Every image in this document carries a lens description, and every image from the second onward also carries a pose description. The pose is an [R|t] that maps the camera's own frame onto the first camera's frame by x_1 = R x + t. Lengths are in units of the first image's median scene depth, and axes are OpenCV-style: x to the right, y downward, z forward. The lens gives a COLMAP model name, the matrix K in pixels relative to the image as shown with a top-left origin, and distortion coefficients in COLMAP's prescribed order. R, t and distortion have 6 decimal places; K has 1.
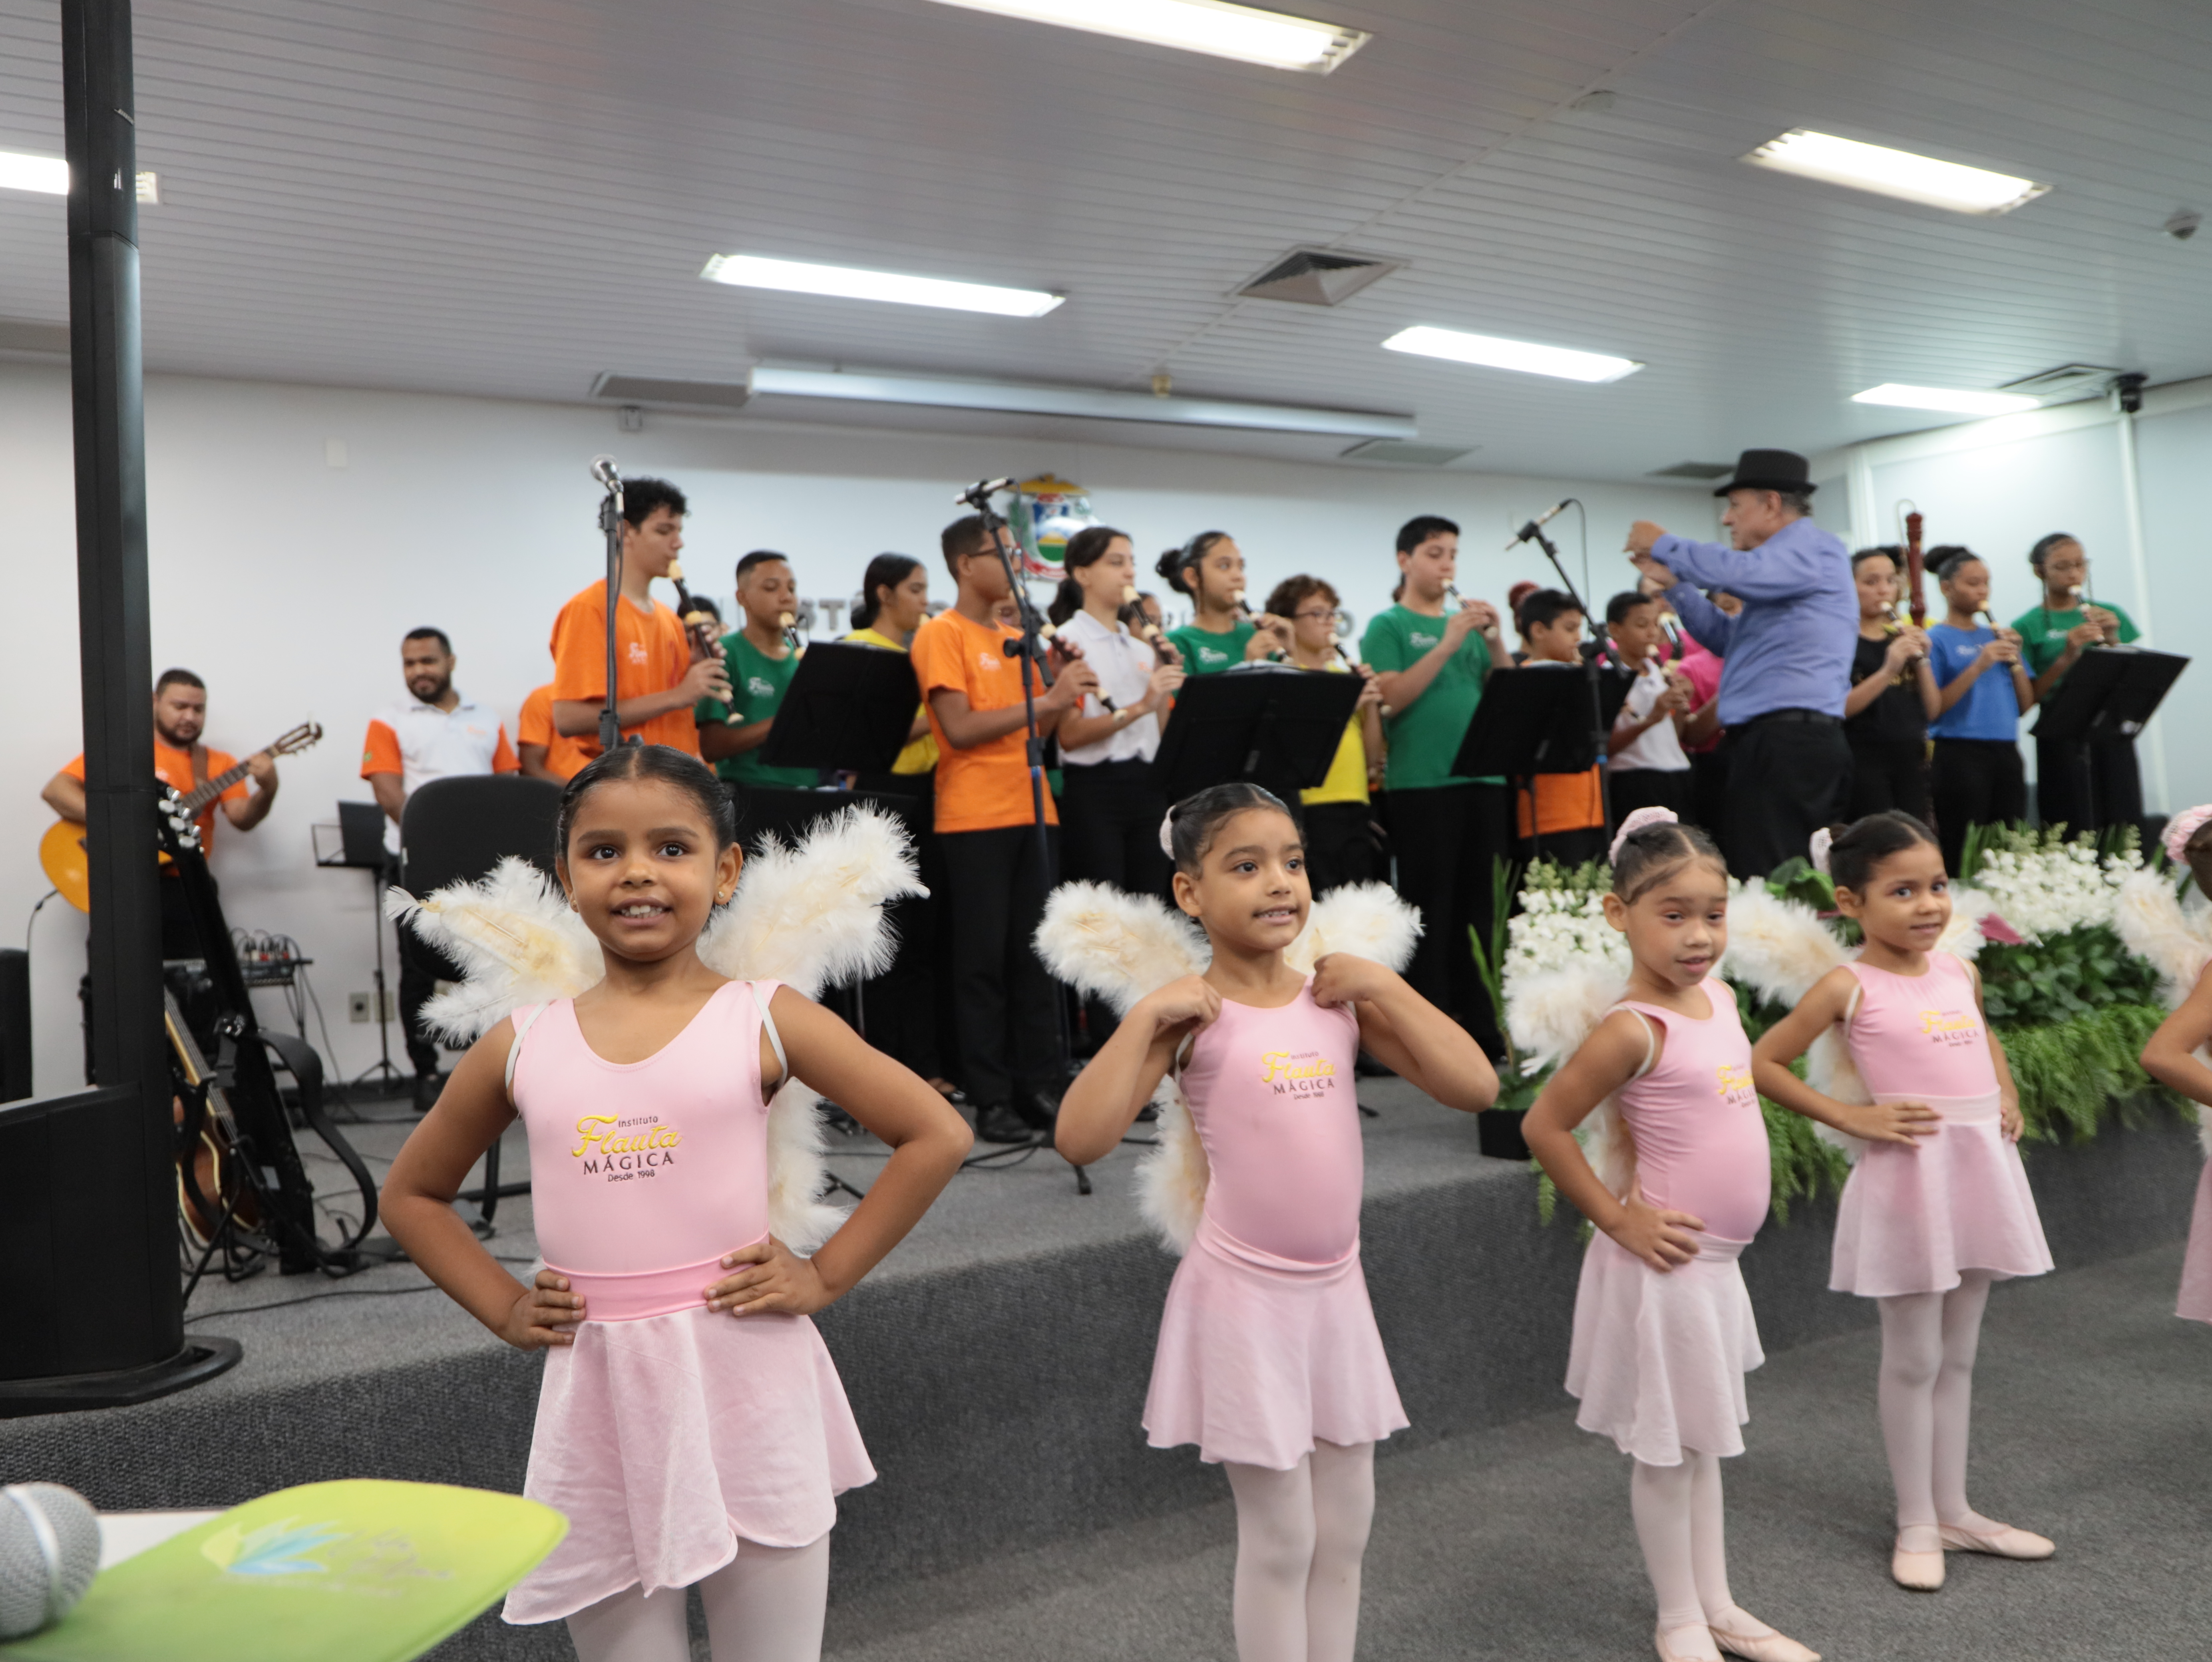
lens RADIAL K [[1636.8, 0, 1096.1], [0, 1636.8, 777.4], [0, 0, 1]] dist [0.028999, -0.043429]
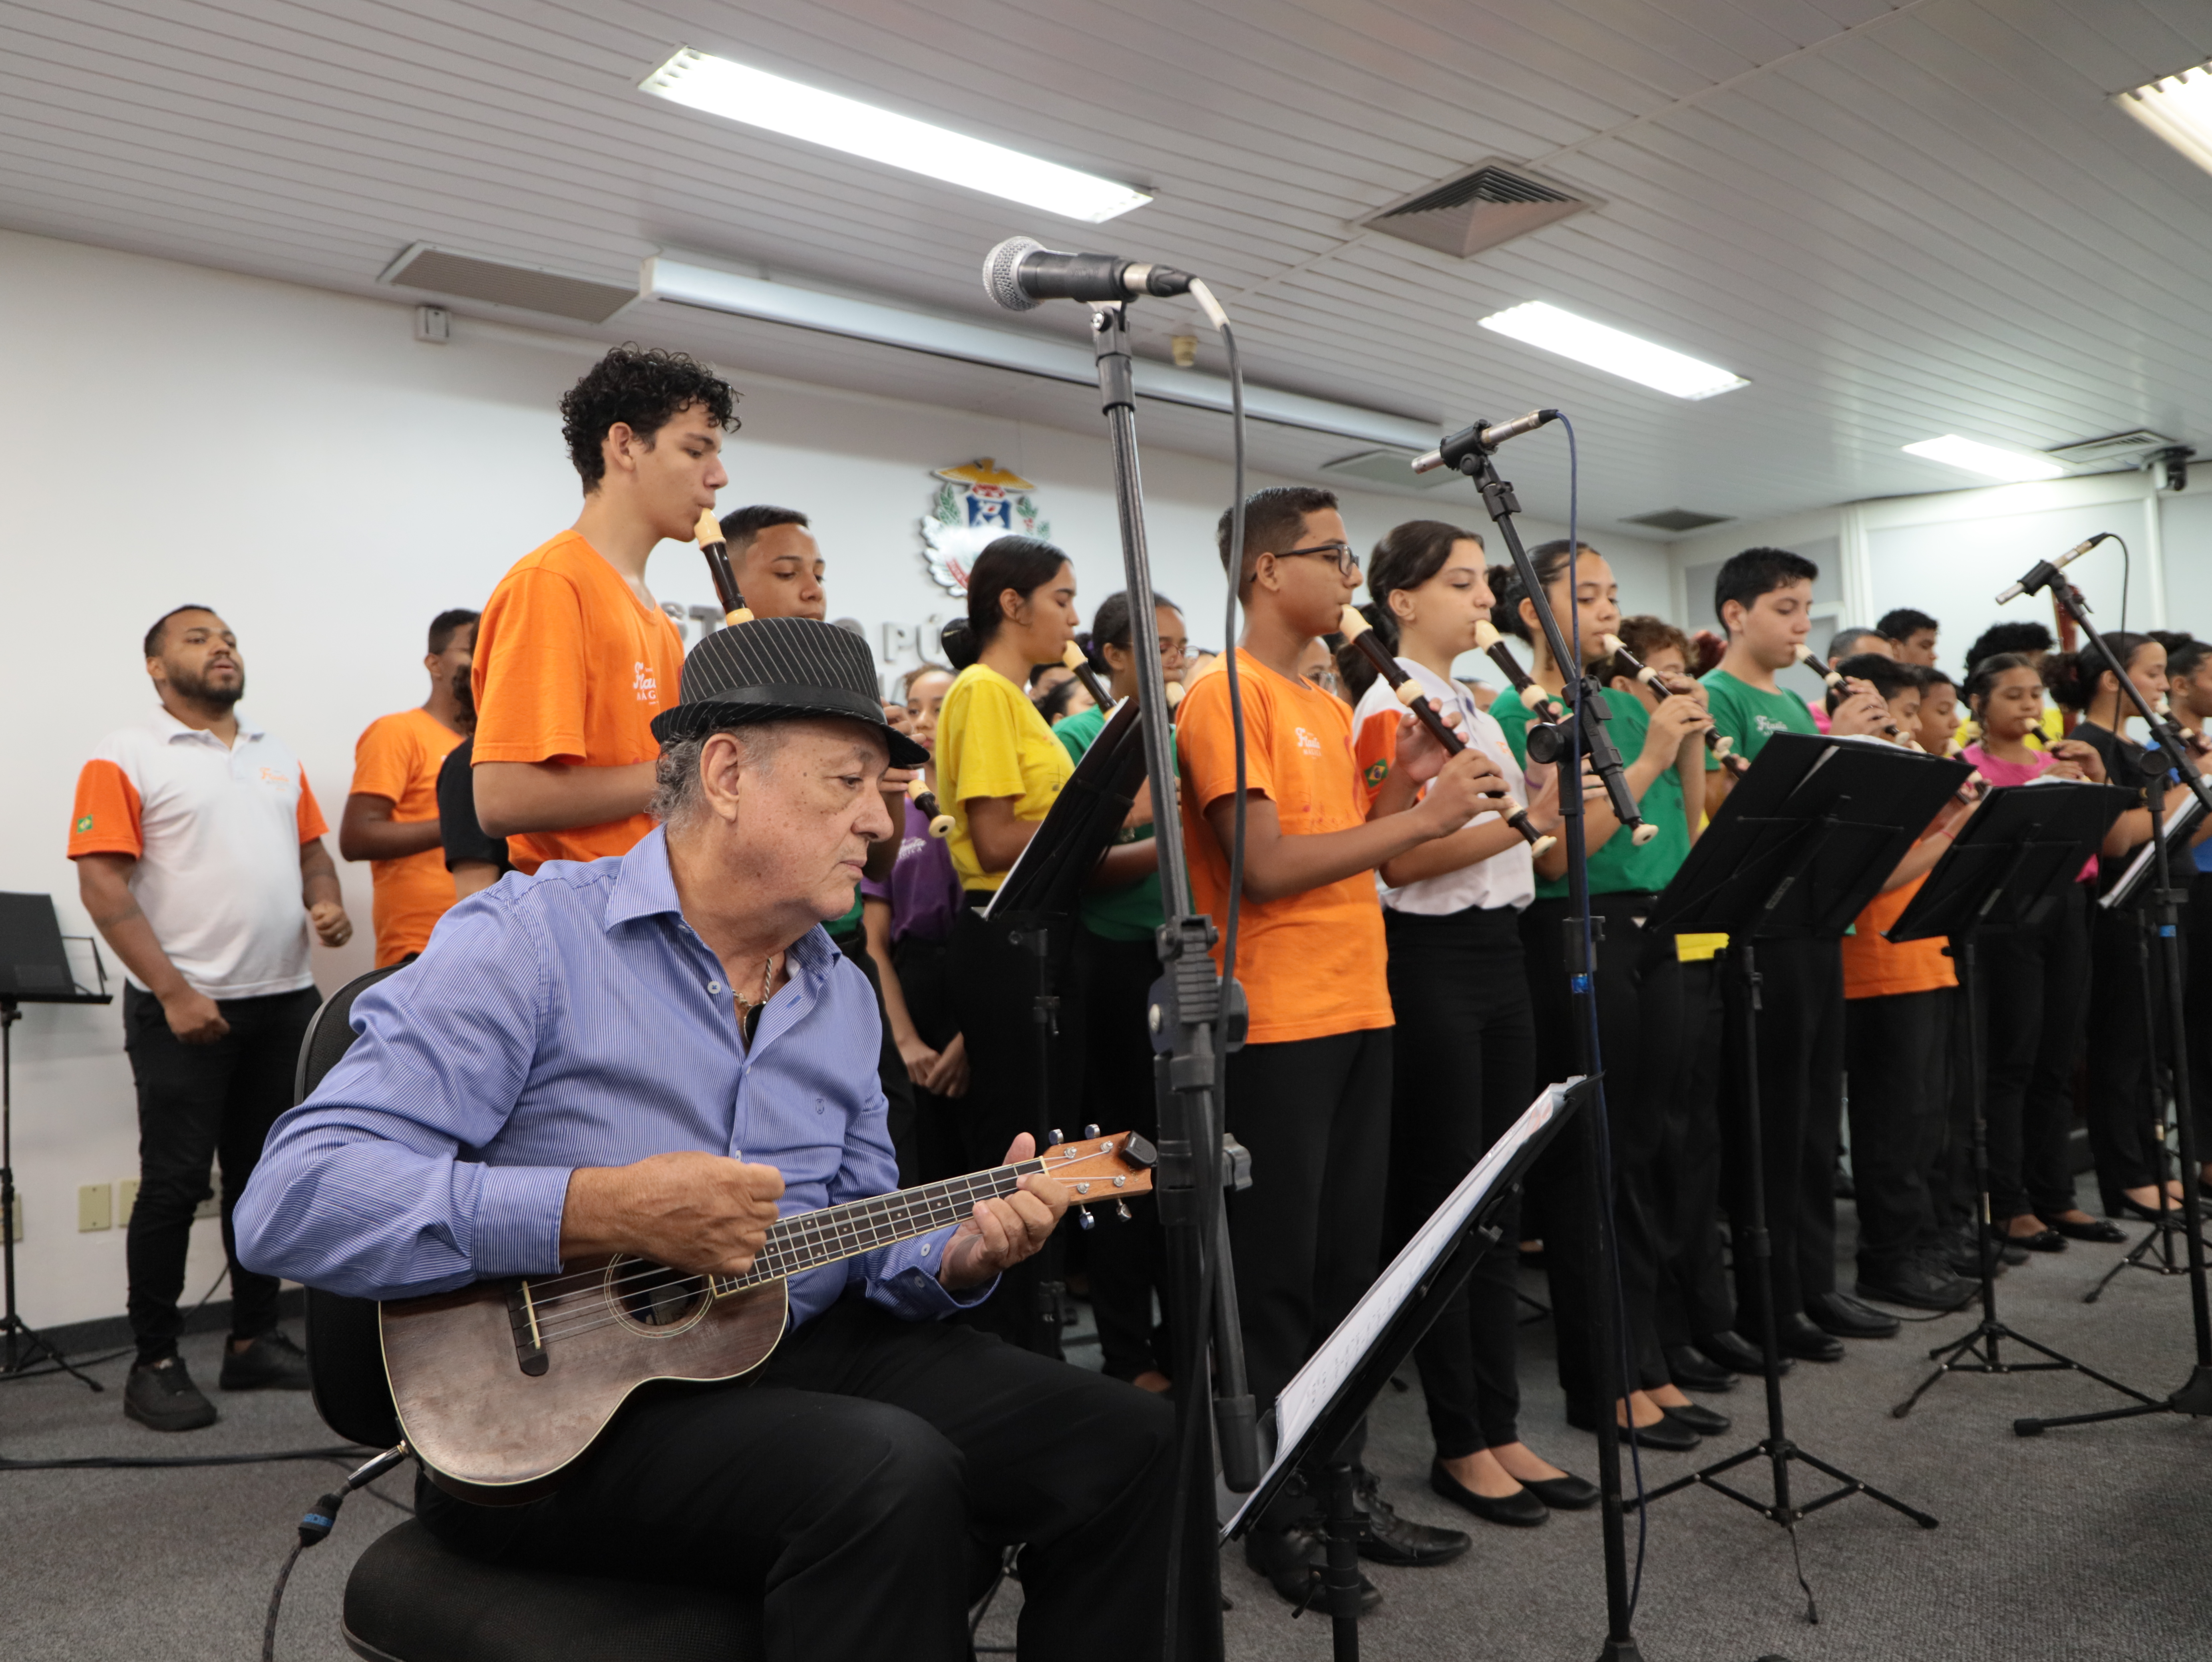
lens RADIAL K [[1636.8, 0, 1090.7], [0, 1636.8, 815.9], [0, 0, 1]] dist [0.028999, -0.043429]
pose [[0.976039, 0.035564, 0.214670, -0.242048], [-0.036965, 0.999313, 0.002517, -0.038647], [-0.214433, -0.010392, 0.976683, 0.417236]]
